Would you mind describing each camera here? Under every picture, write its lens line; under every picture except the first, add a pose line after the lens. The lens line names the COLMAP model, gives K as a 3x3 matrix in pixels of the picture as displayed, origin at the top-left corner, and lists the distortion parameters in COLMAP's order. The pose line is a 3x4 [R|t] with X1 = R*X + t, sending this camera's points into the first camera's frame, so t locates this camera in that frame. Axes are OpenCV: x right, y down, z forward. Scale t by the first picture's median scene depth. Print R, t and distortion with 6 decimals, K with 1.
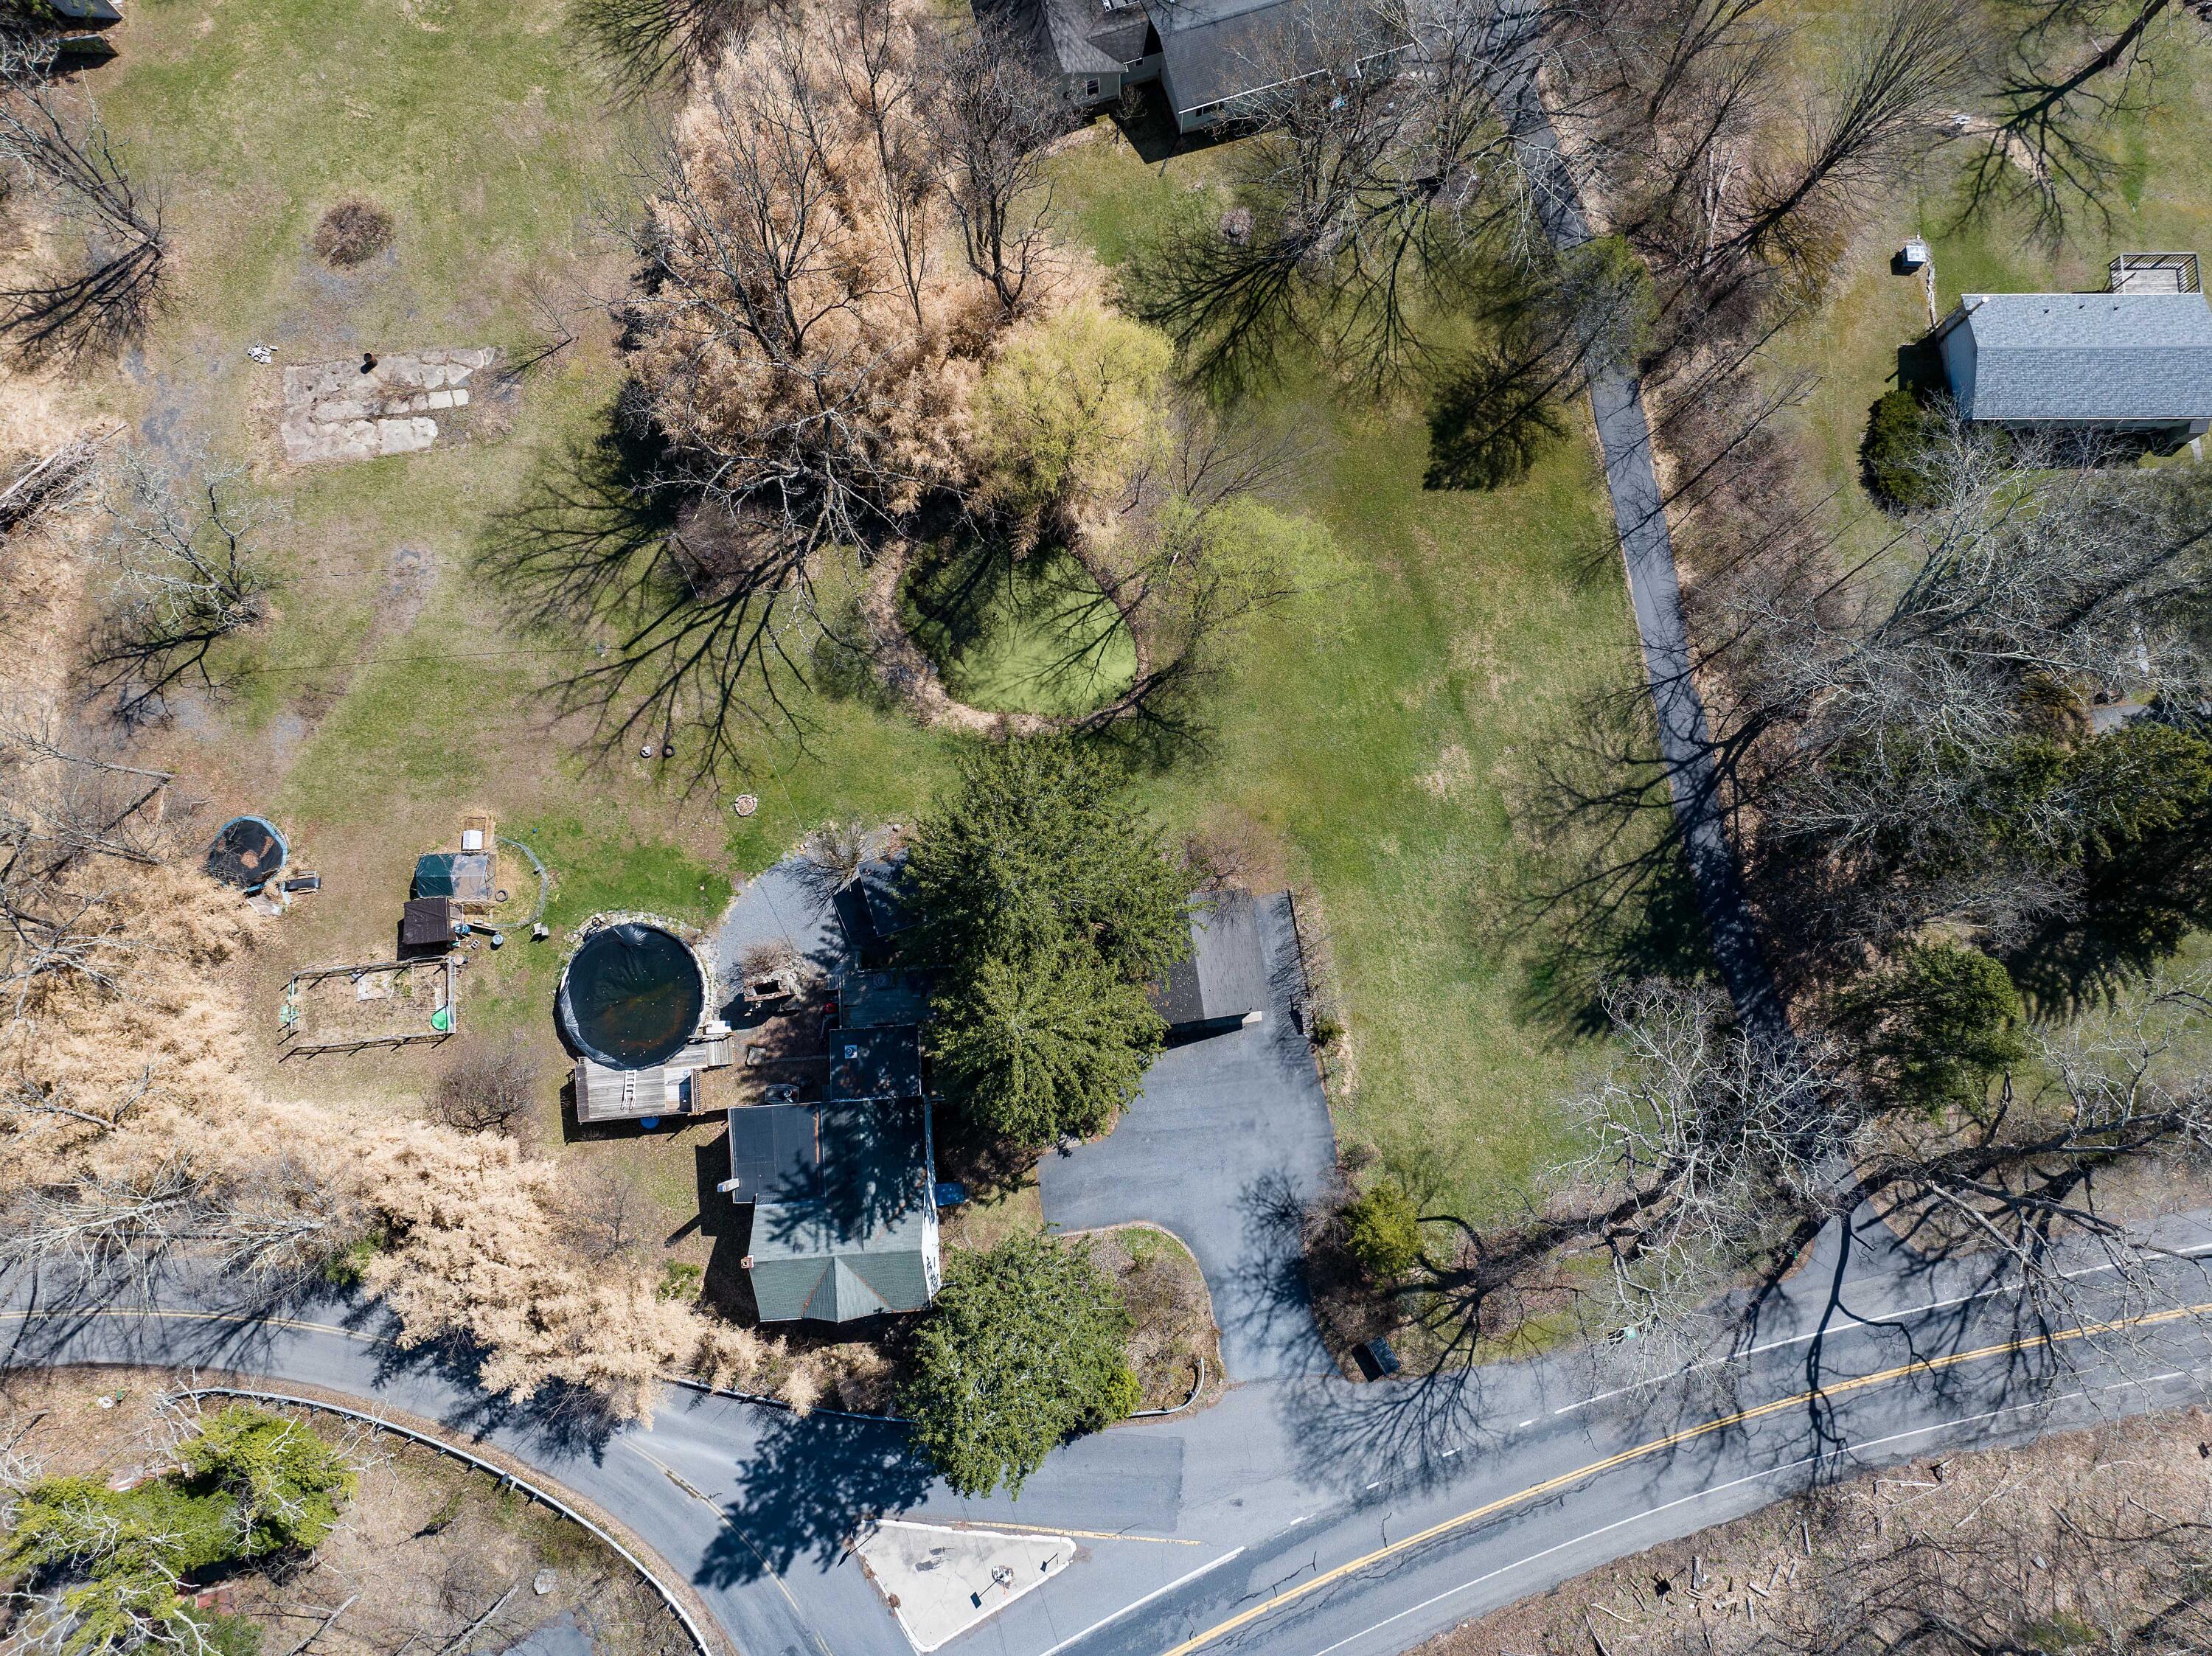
lens RADIAL K [[1547.3, 0, 1112.4], [0, 1547.3, 841.5], [0, 0, 1]] dist [-0.057775, 0.035526]
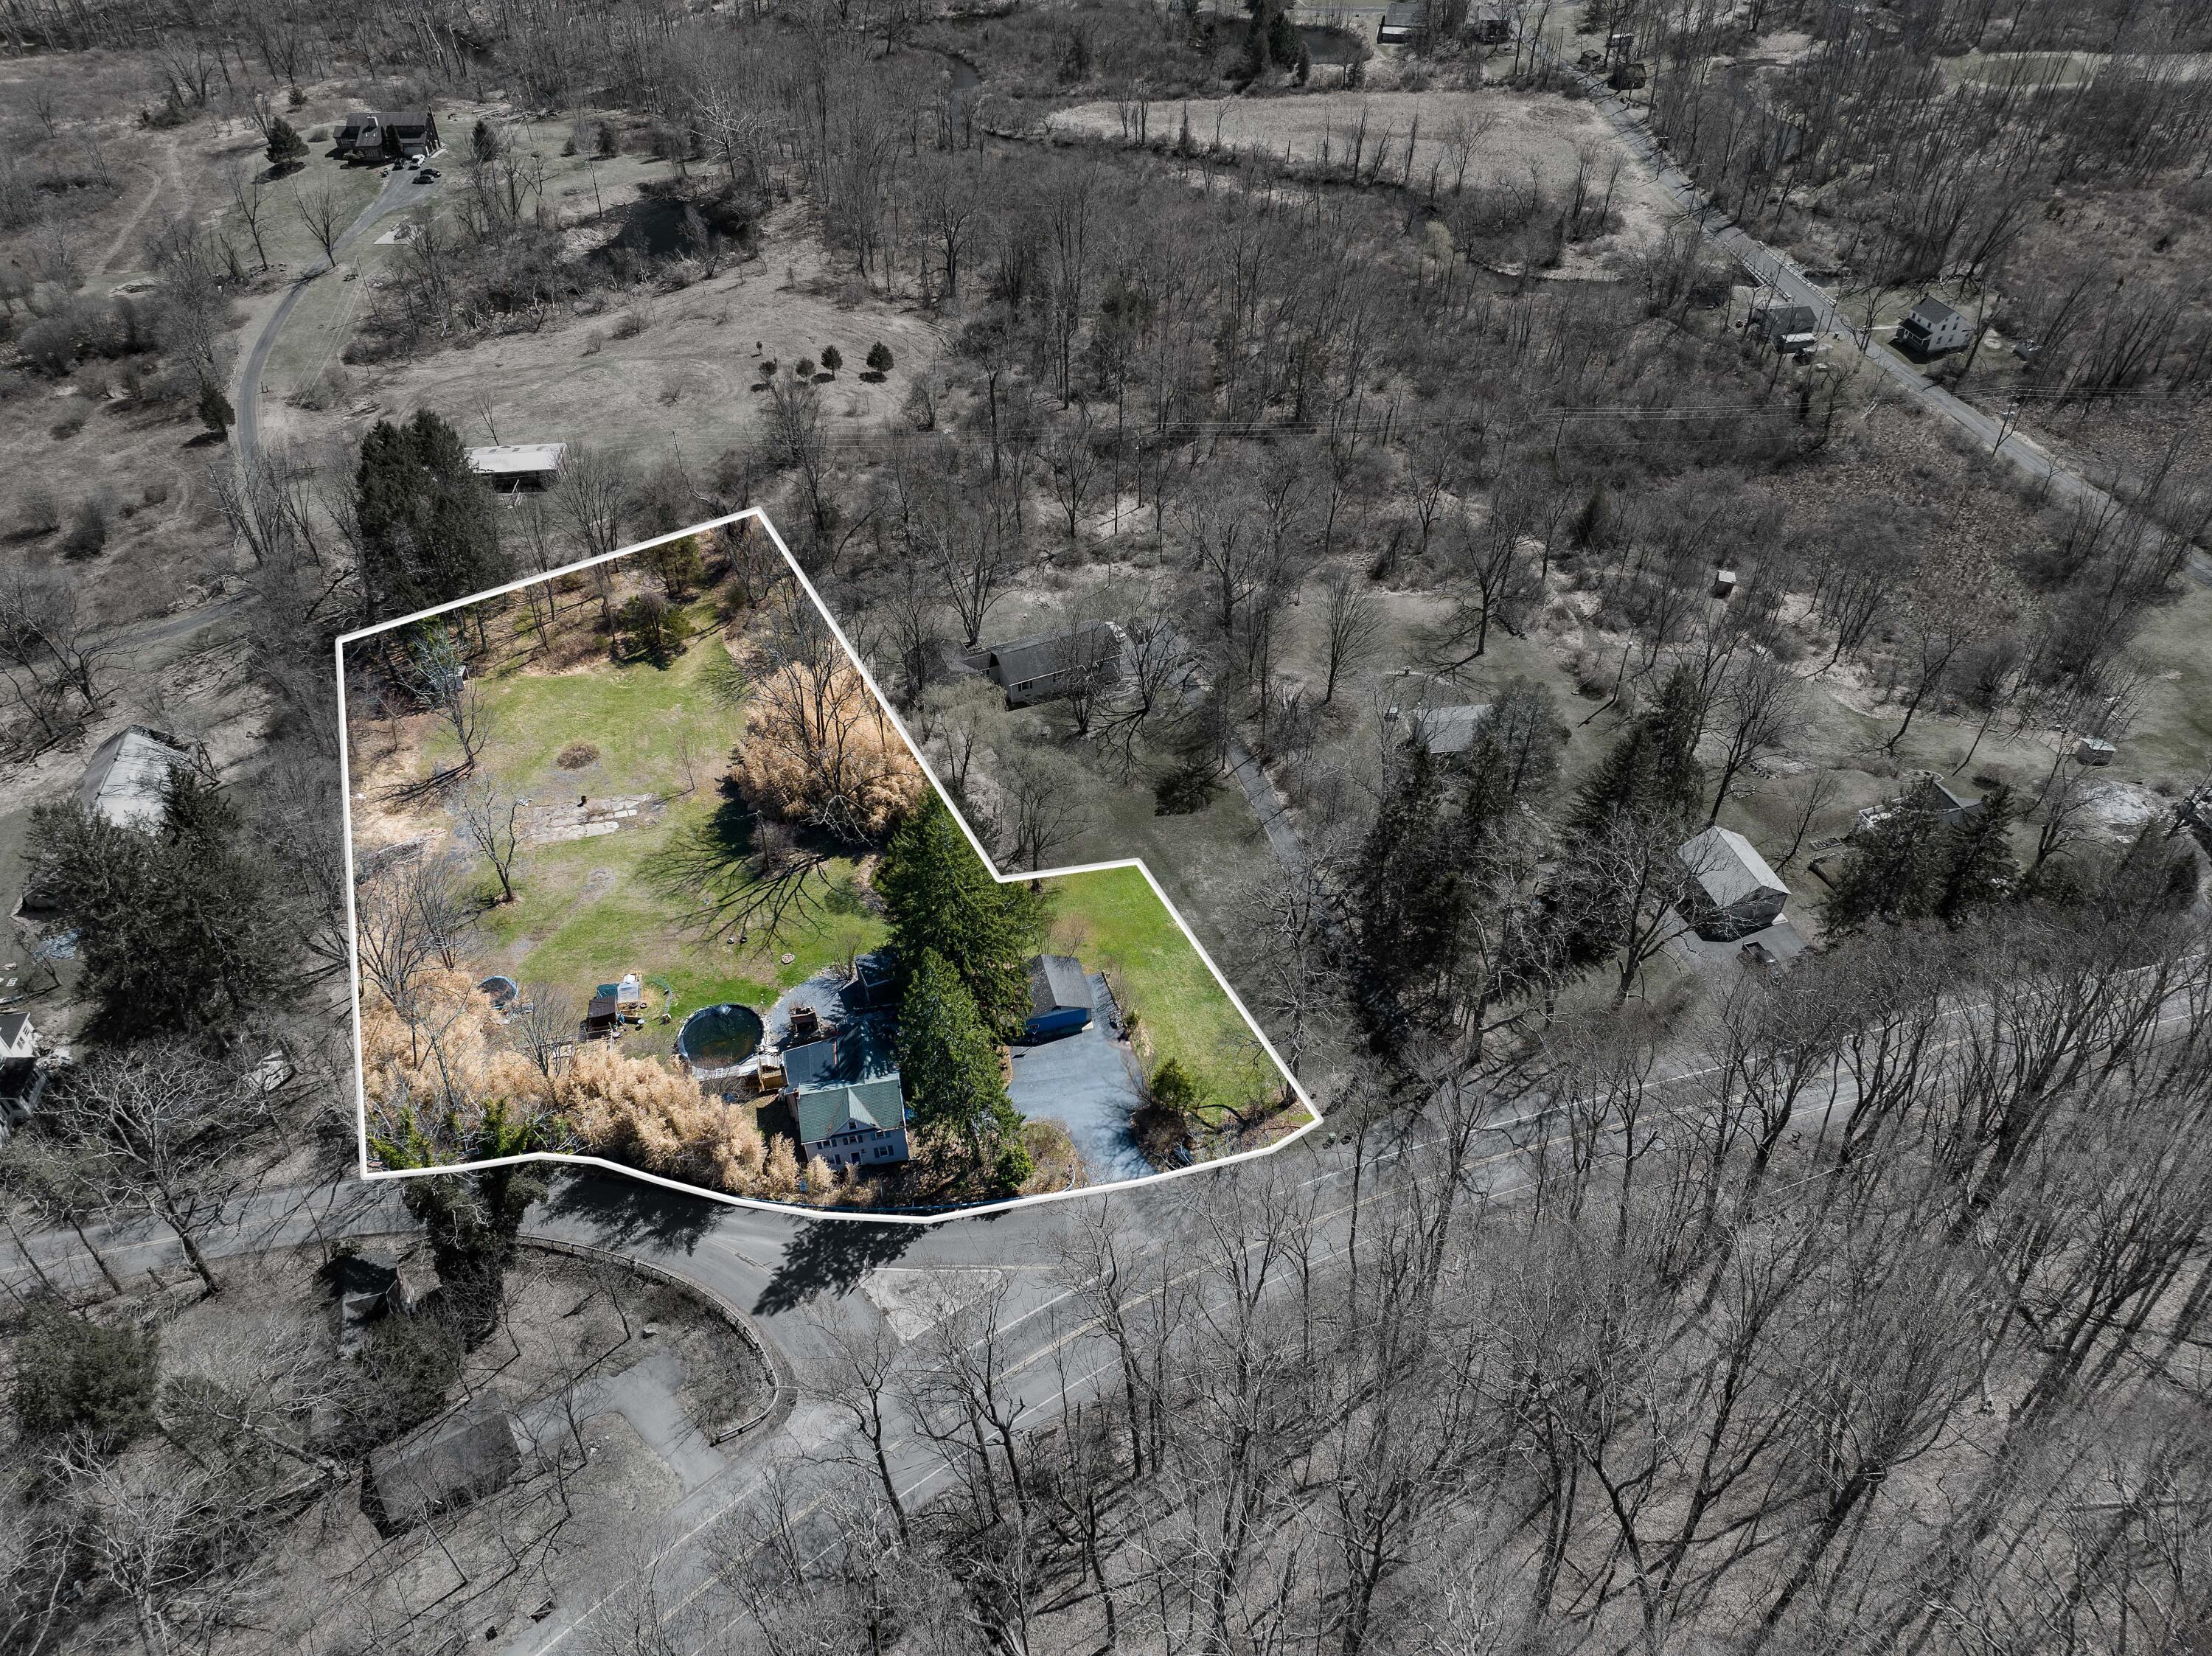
lens RADIAL K [[1564.3, 0, 1115.0], [0, 1564.3, 801.1], [0, 0, 1]] dist [-0.010488, -0.055058]
pose [[0.992971, -0.079732, 0.087475, -0.010248], [0.117628, 0.746834, -0.654525, 1.079308], [-0.013143, 0.660214, 0.750963, -0.470774]]
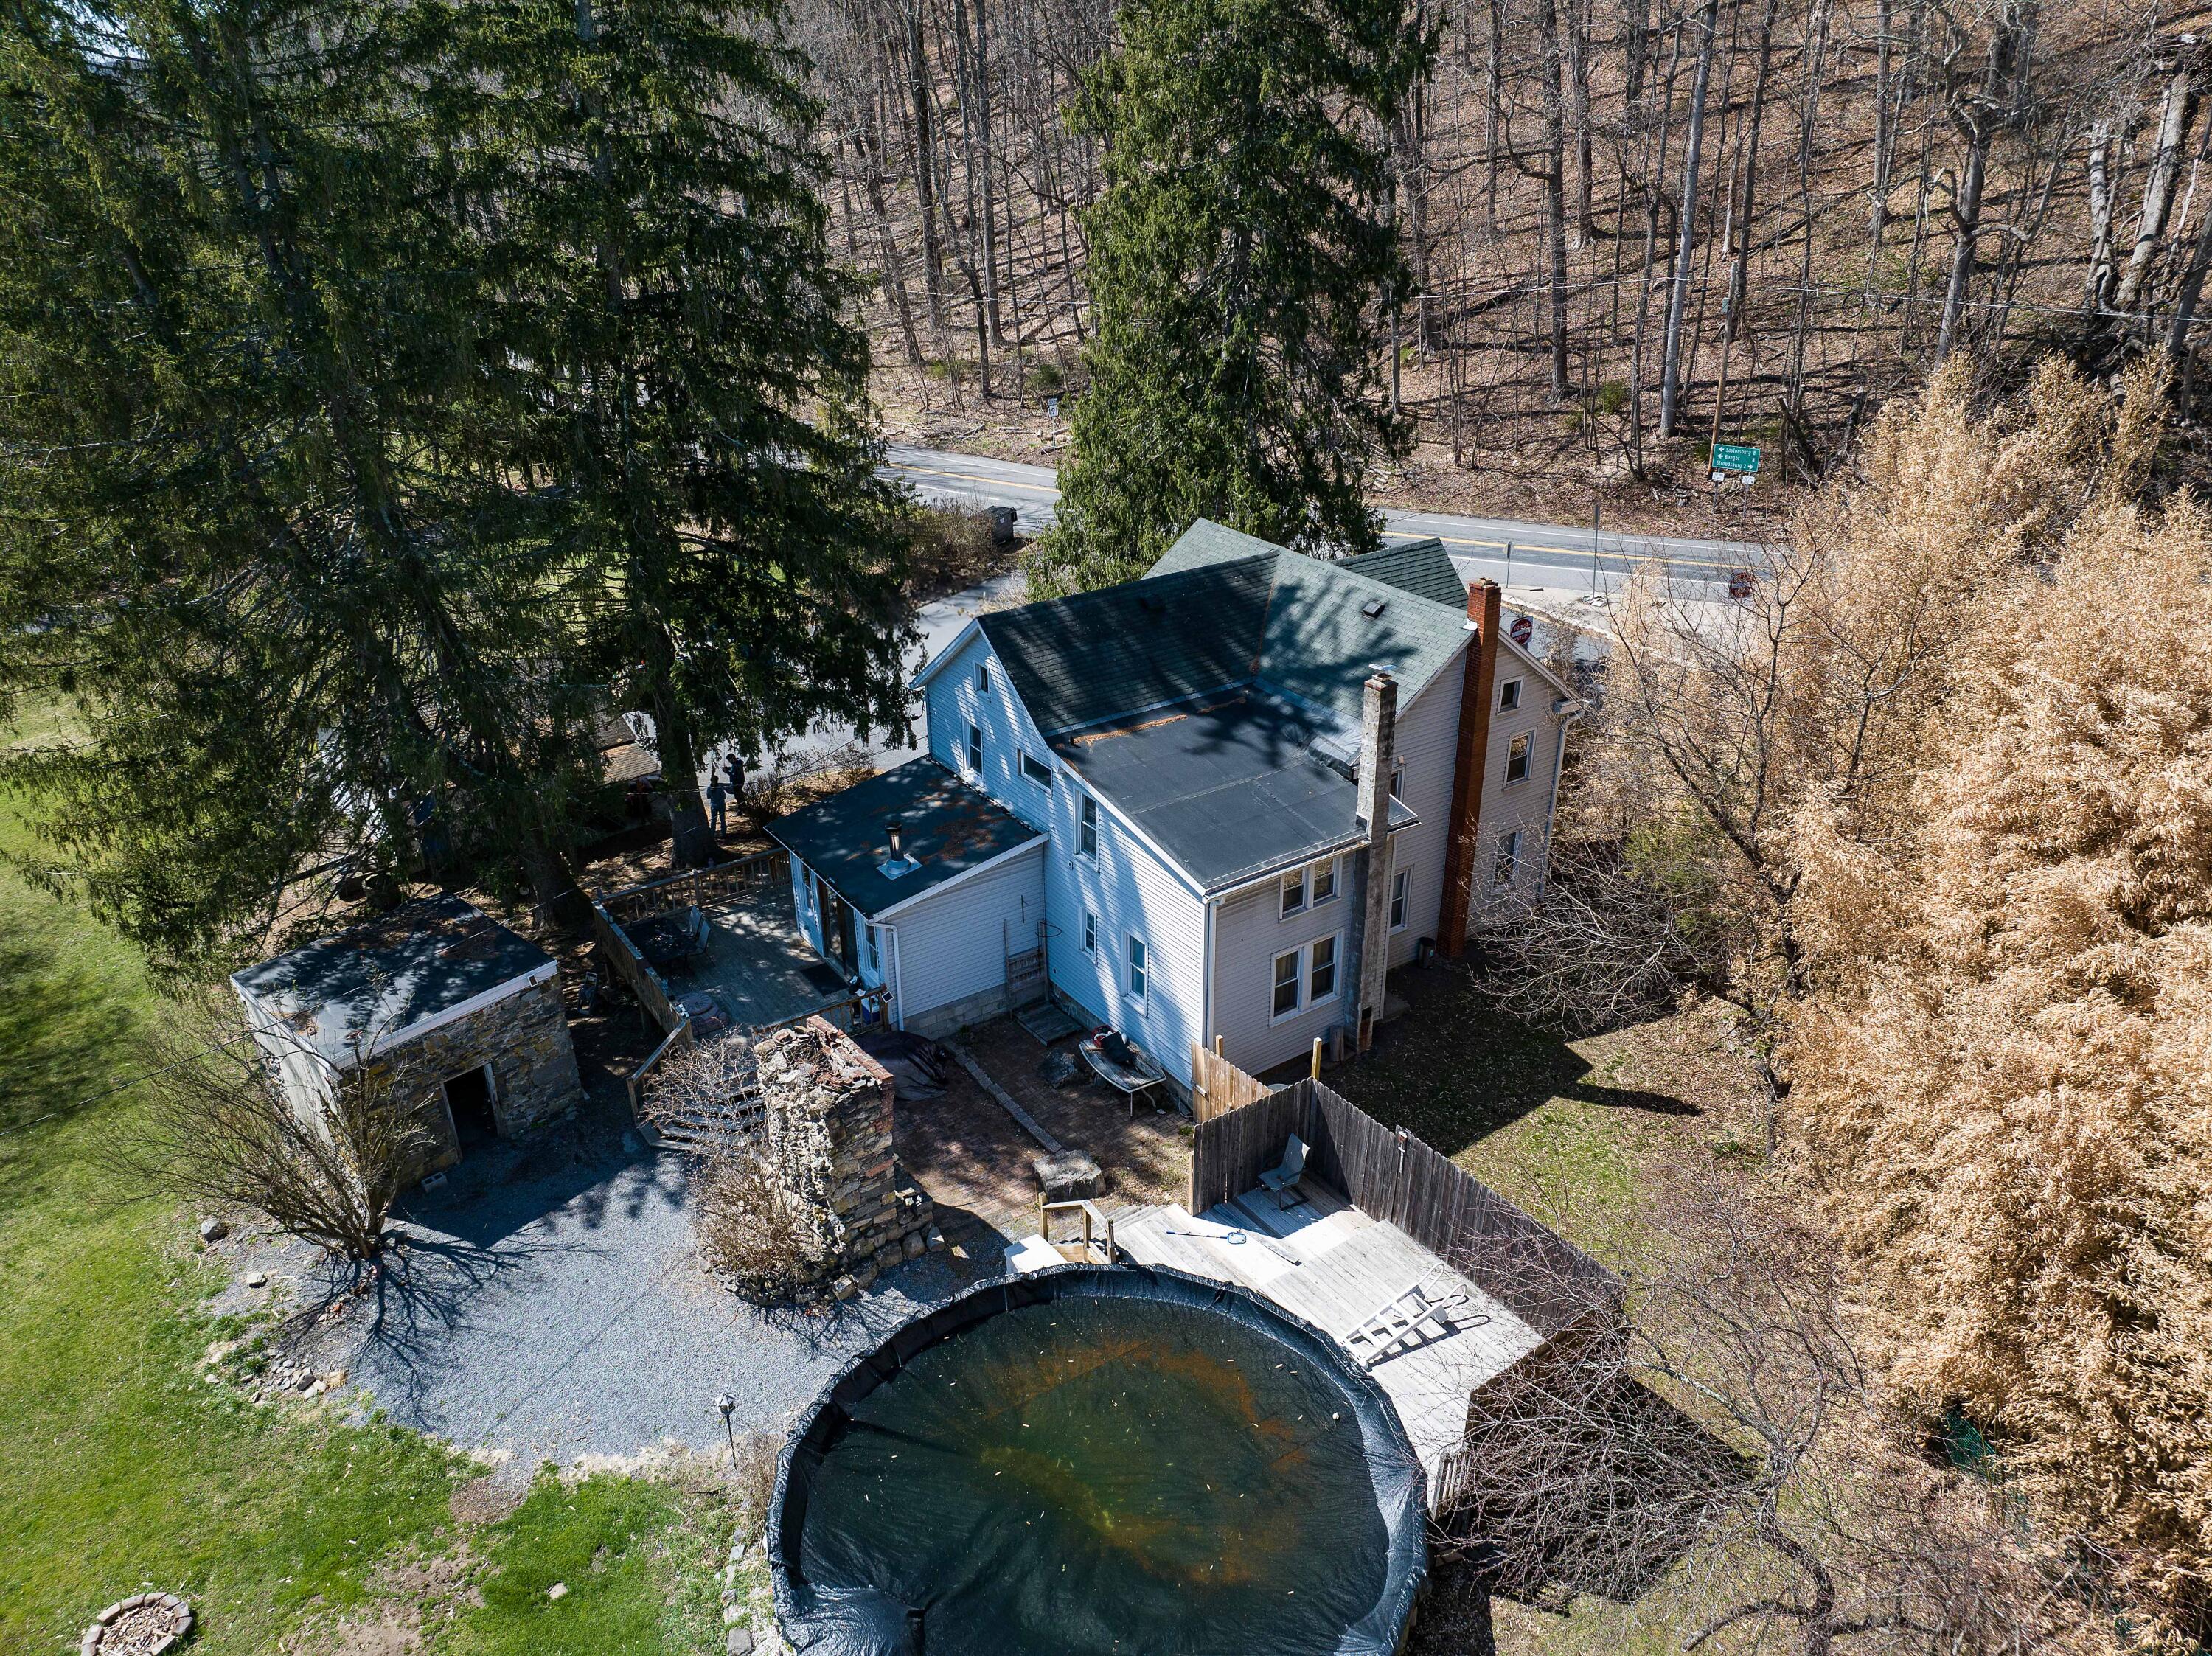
lens RADIAL K [[1564.3, 0, 1115.0], [0, 1564.3, 801.1], [0, 0, 1]] dist [-0.010488, -0.055058]
pose [[-0.511368, -0.358167, 0.781165, -0.452449], [0.852093, -0.093352, 0.514998, -0.006240], [-0.111532, 0.928979, 0.352929, 0.816853]]
